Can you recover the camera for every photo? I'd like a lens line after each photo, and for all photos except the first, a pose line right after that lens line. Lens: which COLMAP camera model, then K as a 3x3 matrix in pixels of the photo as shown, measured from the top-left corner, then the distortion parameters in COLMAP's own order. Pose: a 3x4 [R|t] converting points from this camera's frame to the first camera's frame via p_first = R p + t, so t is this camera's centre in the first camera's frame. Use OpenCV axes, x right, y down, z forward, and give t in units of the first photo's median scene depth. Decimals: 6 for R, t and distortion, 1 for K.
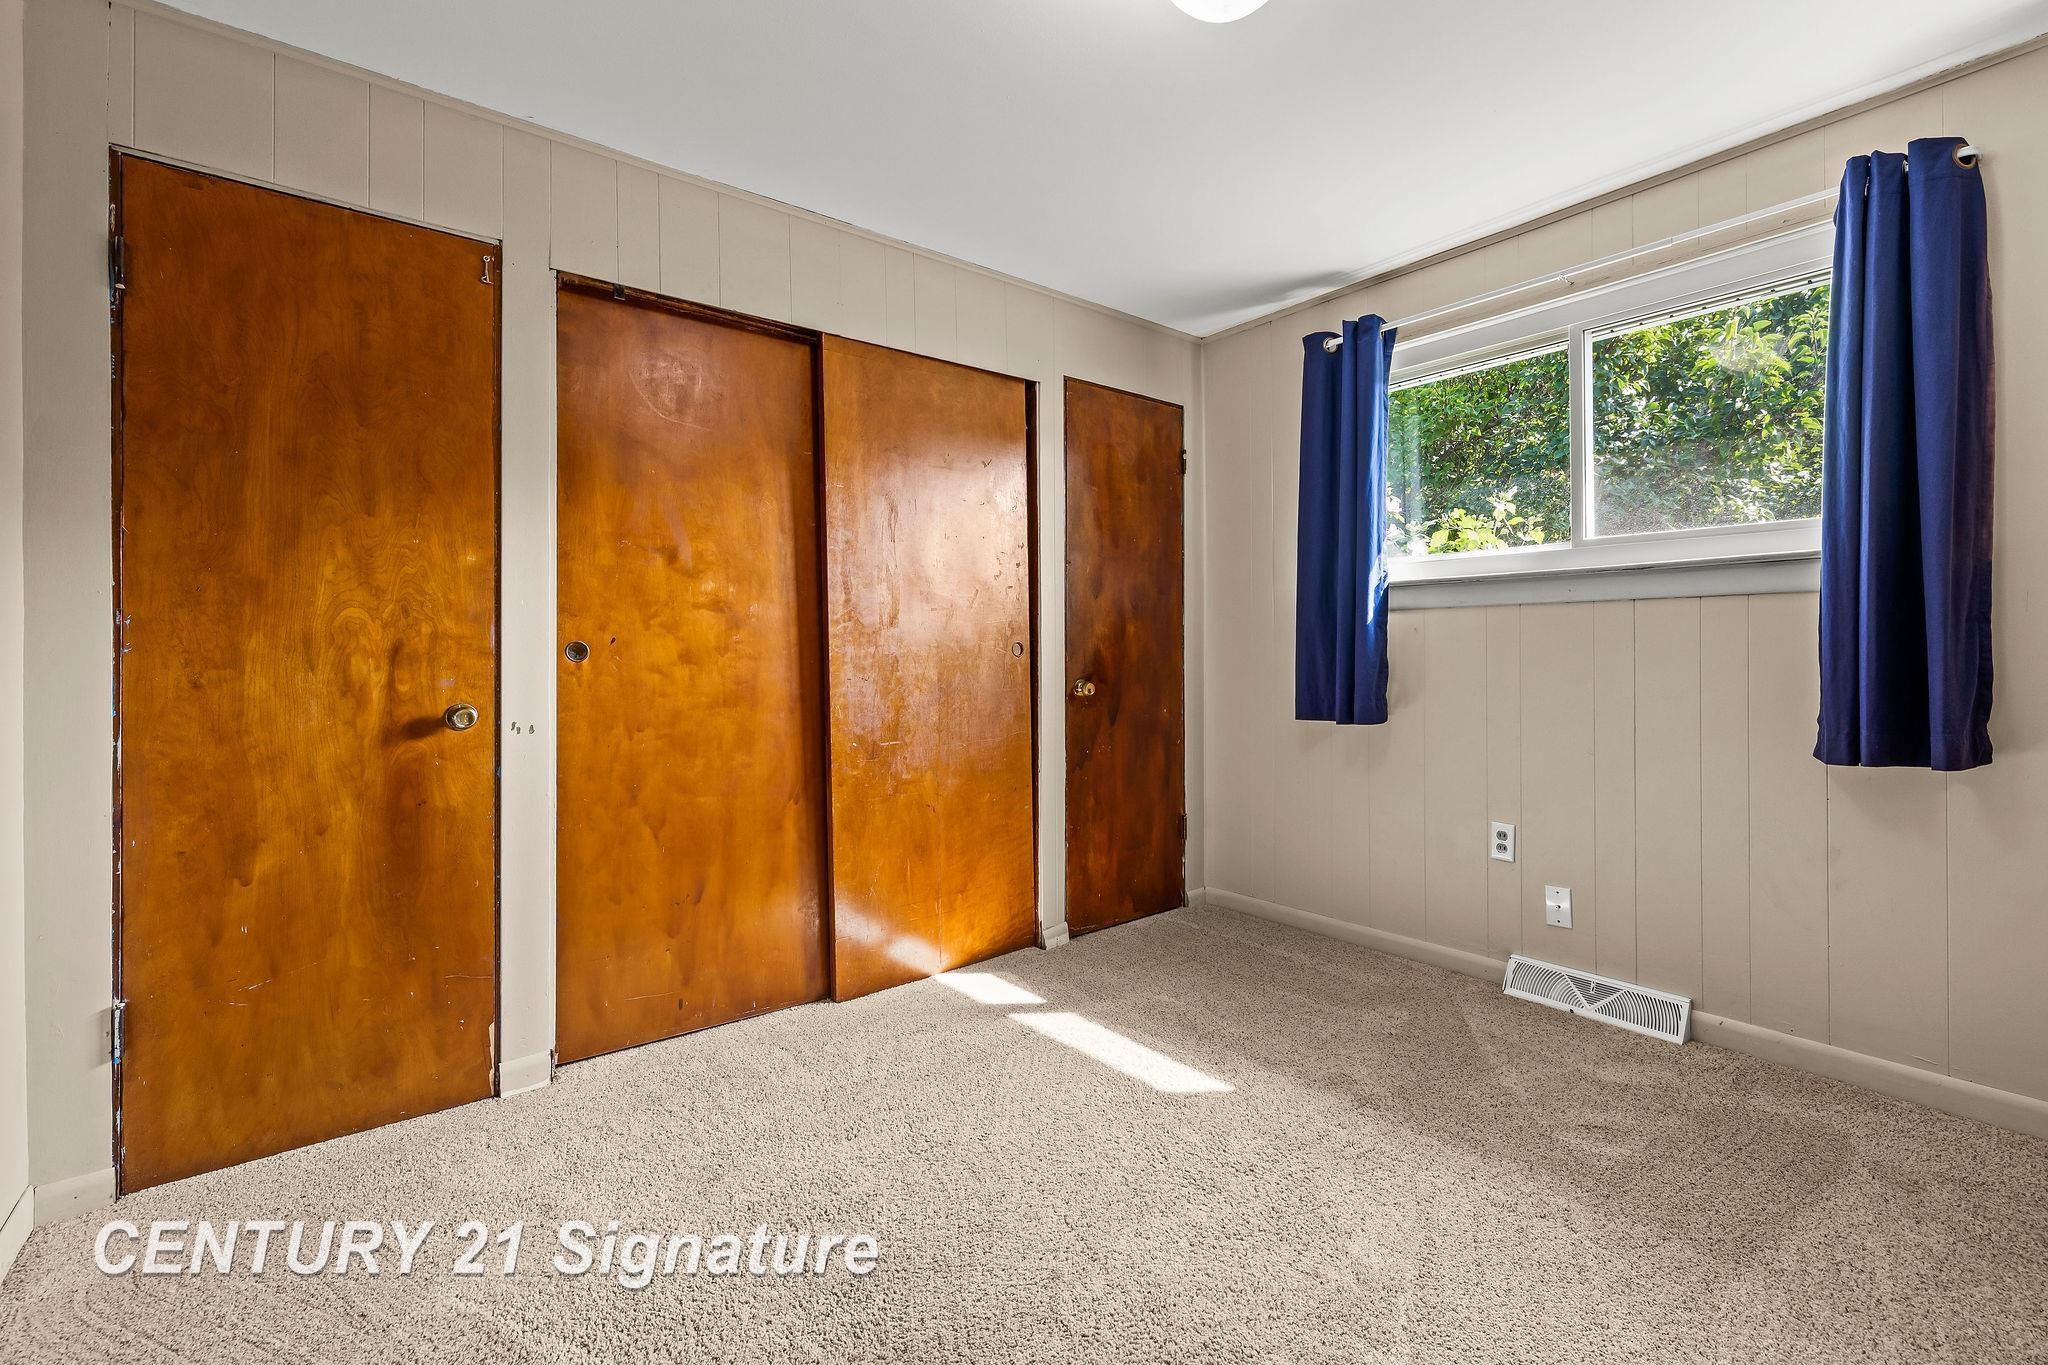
lens RADIAL K [[876.8, 0, 1036.4], [0, 876.8, 668.1], [0, 0, 1]] dist [0.004611, -0.001495]
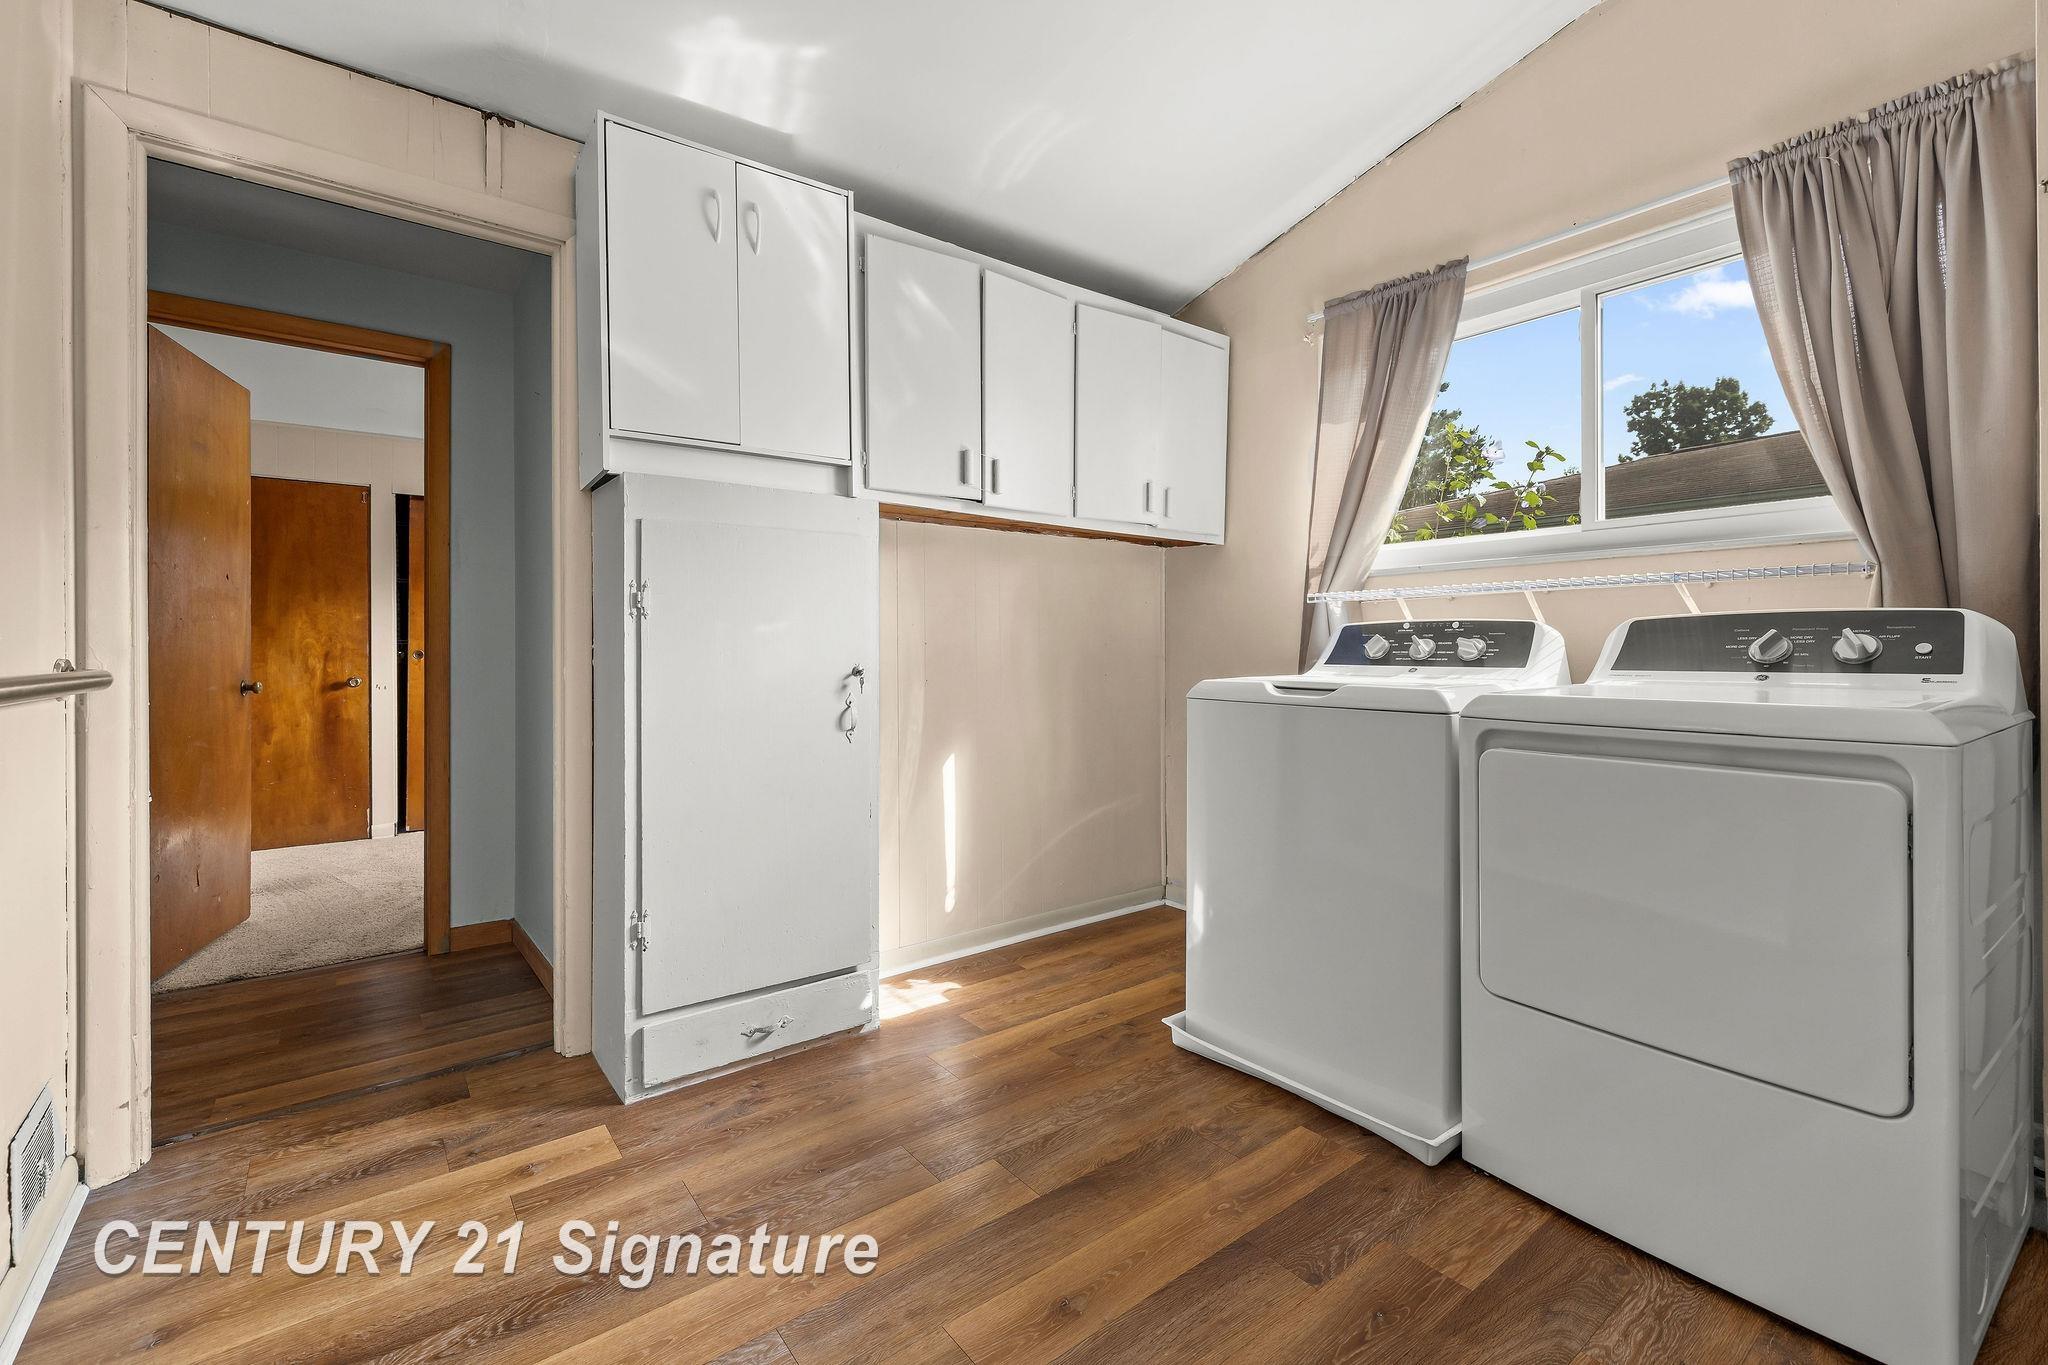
lens RADIAL K [[876.8, 0, 1006.0], [0, 876.8, 669.5], [0, 0, 1]] dist [0.004611, -0.001495]
pose [[0.999822, -0.007193, -0.017453, 1.251964], [0.007177, 0.999974, -0.000988, 0.037755], [0.017460, 0.000862, 0.999847, -1.472026]]
